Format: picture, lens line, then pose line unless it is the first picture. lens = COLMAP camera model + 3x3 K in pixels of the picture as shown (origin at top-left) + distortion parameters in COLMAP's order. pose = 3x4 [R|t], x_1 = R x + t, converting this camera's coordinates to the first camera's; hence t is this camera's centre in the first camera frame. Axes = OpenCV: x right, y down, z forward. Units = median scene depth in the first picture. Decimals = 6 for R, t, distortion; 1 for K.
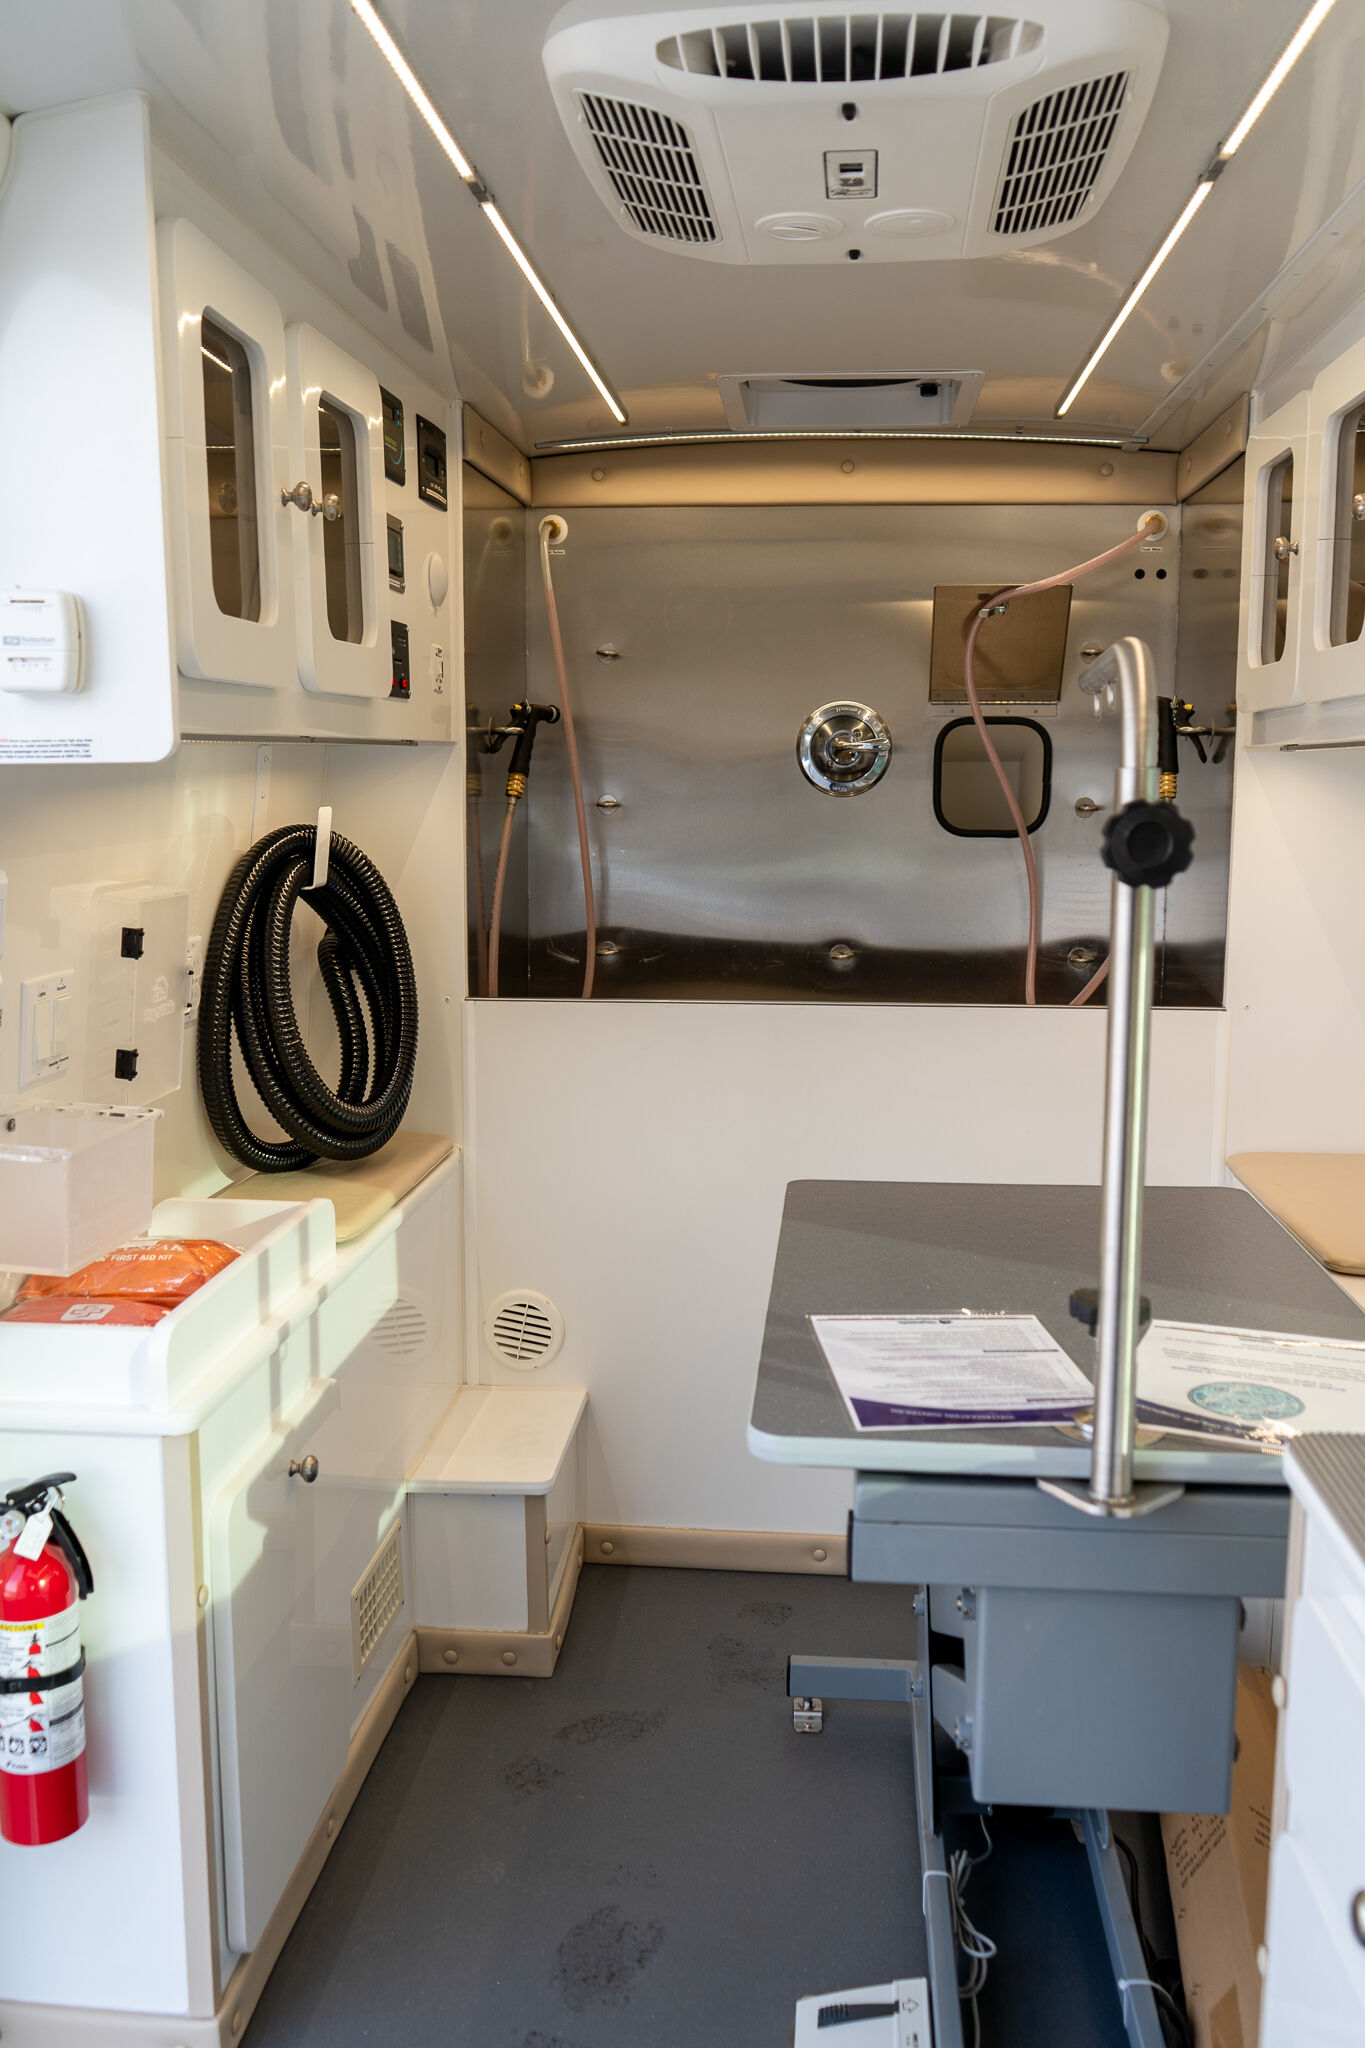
lens RADIAL K [[1723.6, 0, 682.5], [0, 1723.6, 1024.0], [0, 0, 1]] dist [-0.005957, -0.001691]
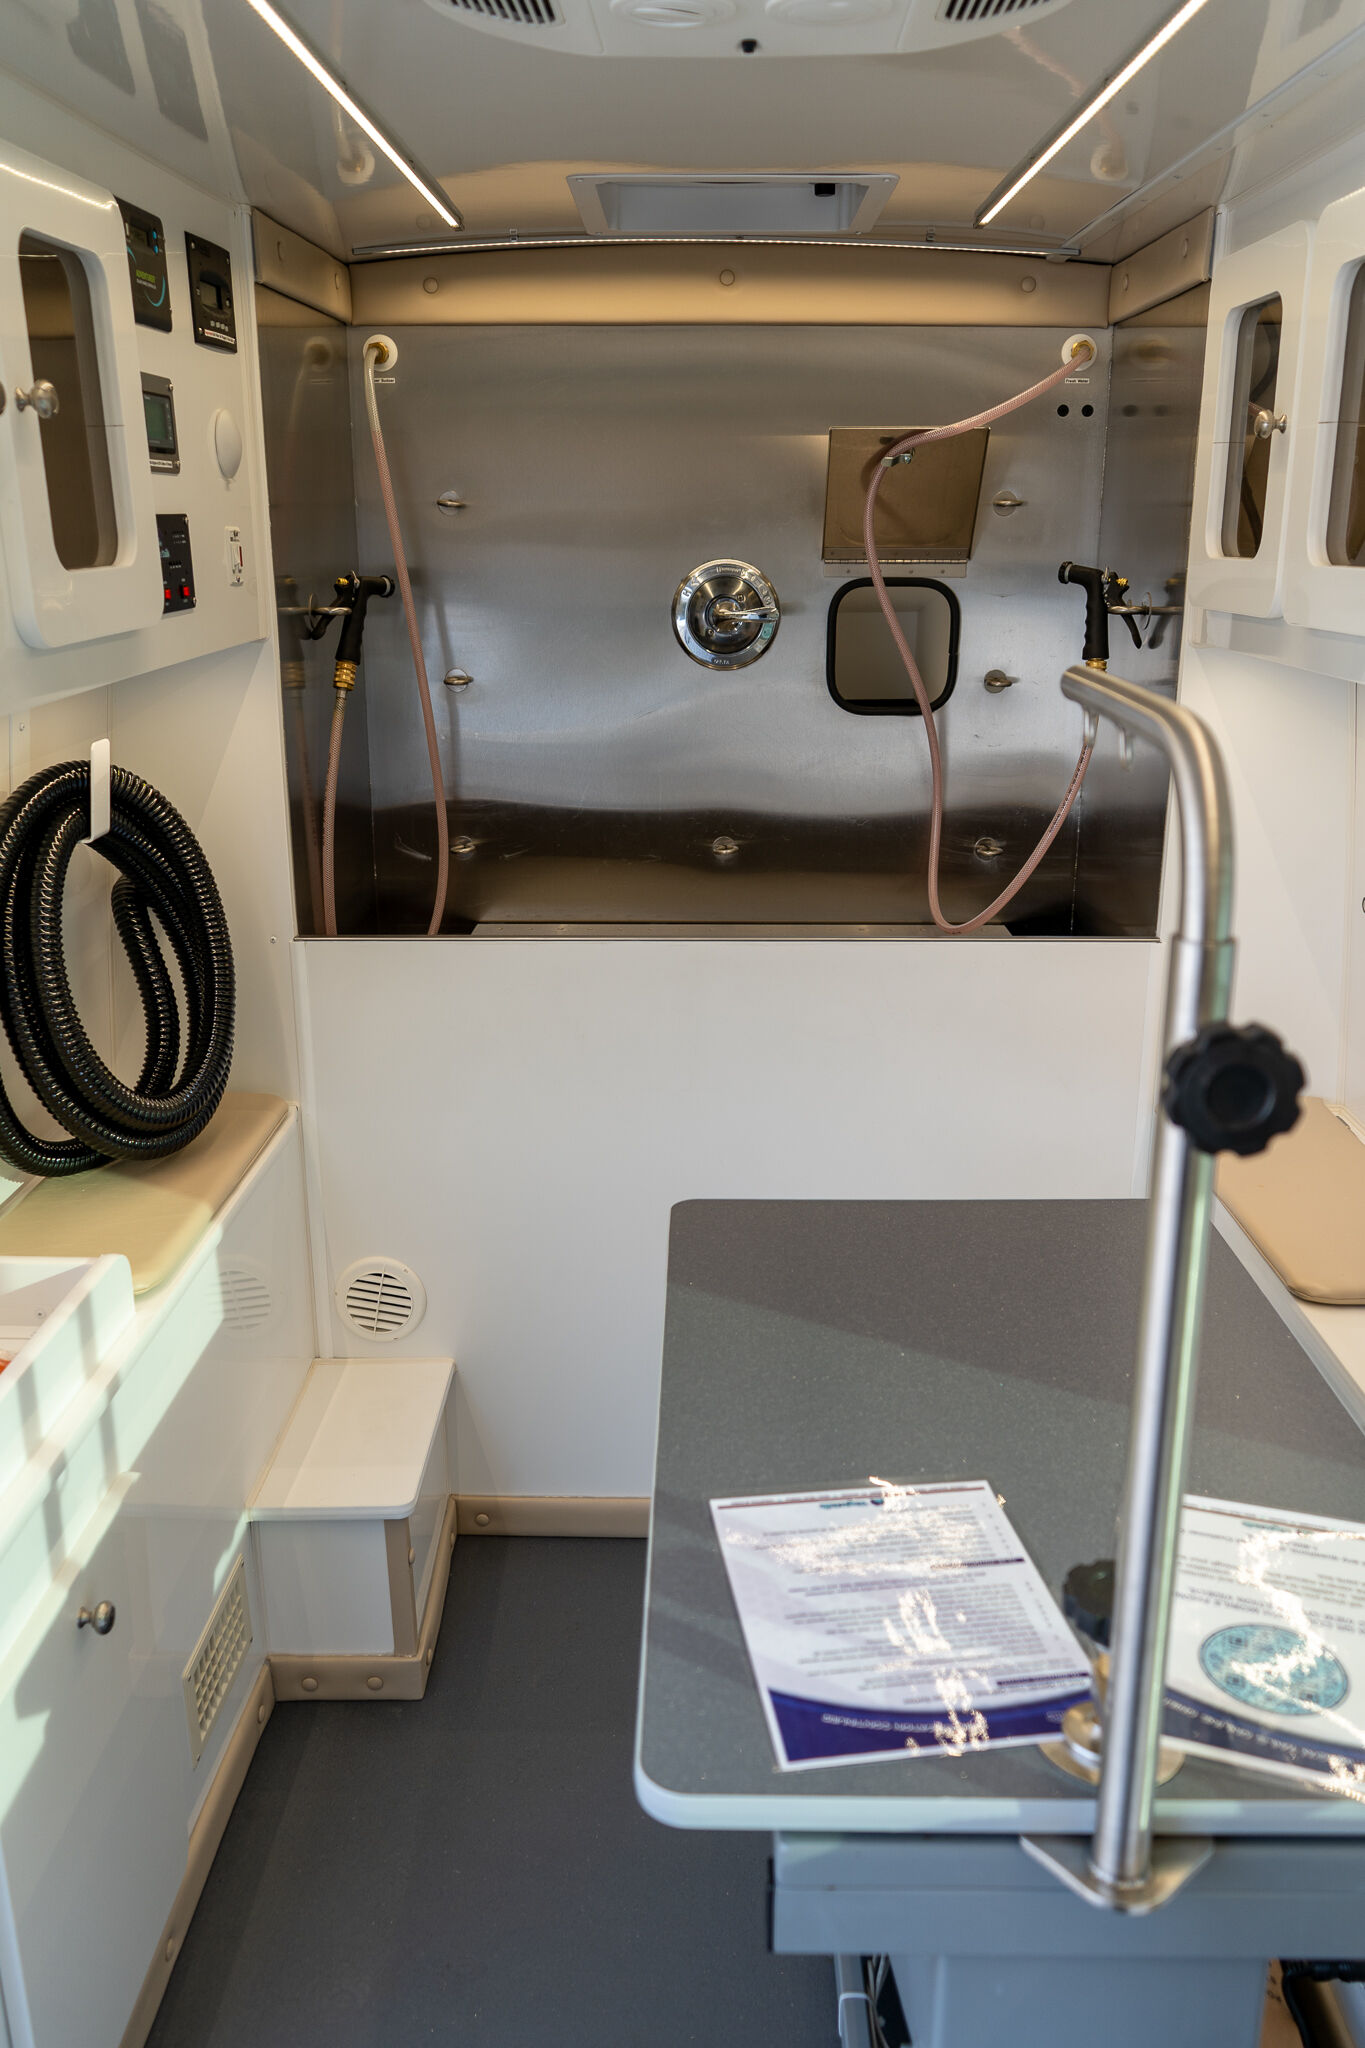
lens RADIAL K [[1637.9, 0, 682.5], [0, 1637.9, 1024.0], [0, 0, 1]] dist [-0.008623, -0.010405]
pose [[0.997127, -0.026145, 0.071088, 0.008513], [0.014954, 0.988015, 0.153632, -0.099292], [-0.074253, -0.152127, 0.985568, 0.179545]]
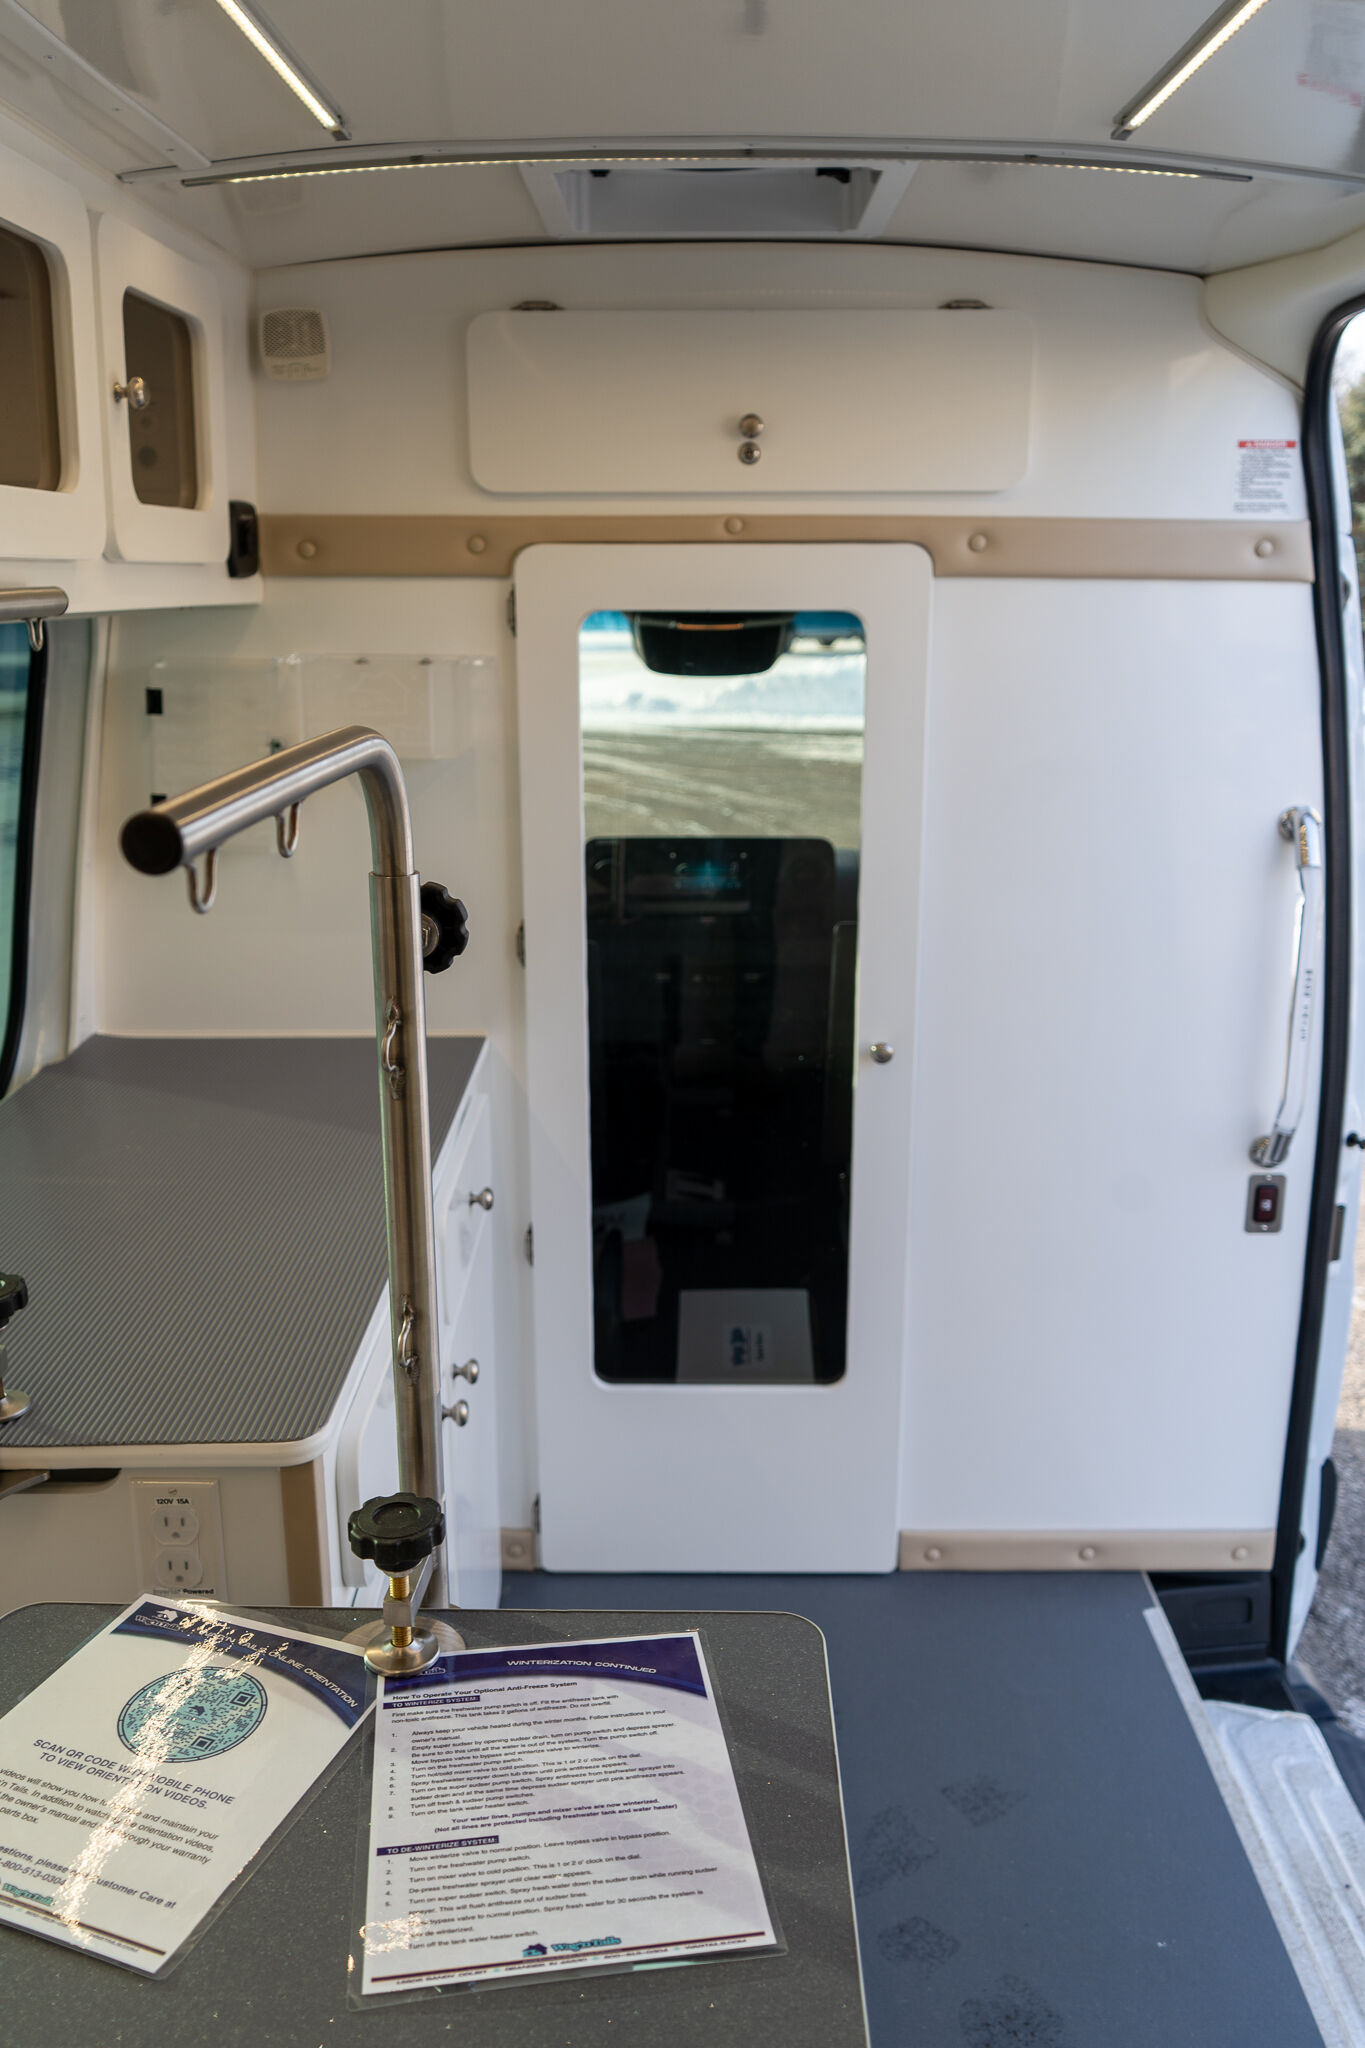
lens RADIAL K [[1723.6, 0, 682.5], [0, 1723.6, 1024.0], [0, 0, 1]] dist [-0.005957, -0.001691]
pose [[-0.996879, 0.019979, -0.076379, 0.086278], [-0.012346, 0.916095, 0.400771, -0.197729], [0.077977, 0.400463, -0.912989, 0.848119]]
